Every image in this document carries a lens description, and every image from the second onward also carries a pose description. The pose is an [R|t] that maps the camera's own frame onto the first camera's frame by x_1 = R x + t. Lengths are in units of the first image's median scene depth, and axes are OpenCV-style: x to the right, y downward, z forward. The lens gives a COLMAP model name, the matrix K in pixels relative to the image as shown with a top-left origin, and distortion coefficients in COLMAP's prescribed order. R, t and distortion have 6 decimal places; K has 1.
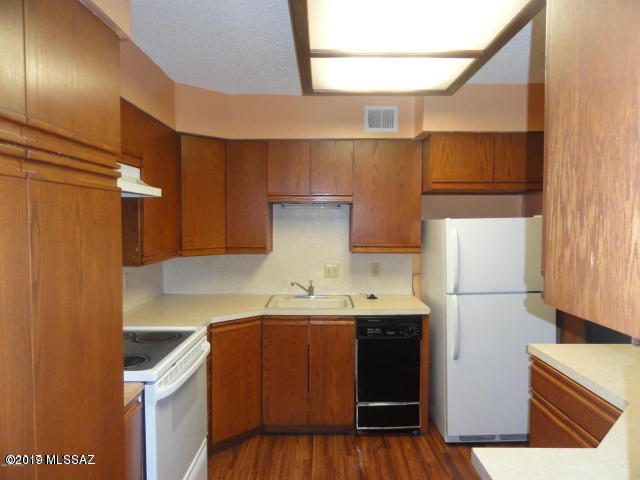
lens RADIAL K [[446.0, 0, 320.0], [0, 446.0, 240.0], [0, 0, 1]] dist [-0.004214, 0.007235]
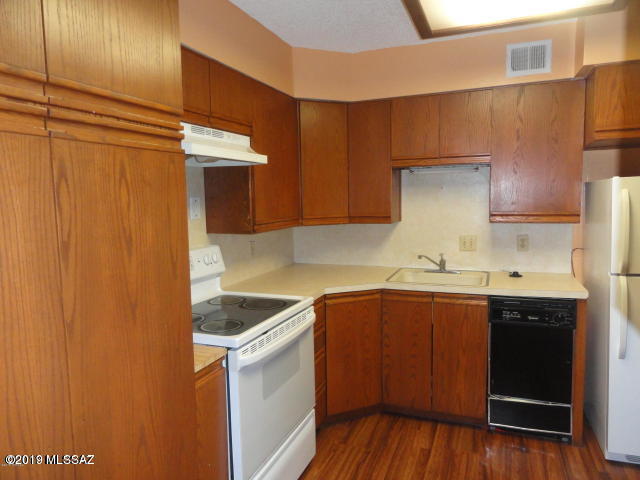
lens RADIAL K [[446.0, 0, 320.0], [0, 446.0, 240.0], [0, 0, 1]] dist [-0.004214, 0.007235]
pose [[0.931201, 0.014877, -0.364203, 0.089064], [0.006227, 0.998372, 0.056703, 0.012755], [0.364454, -0.055070, 0.929592, 0.090006]]
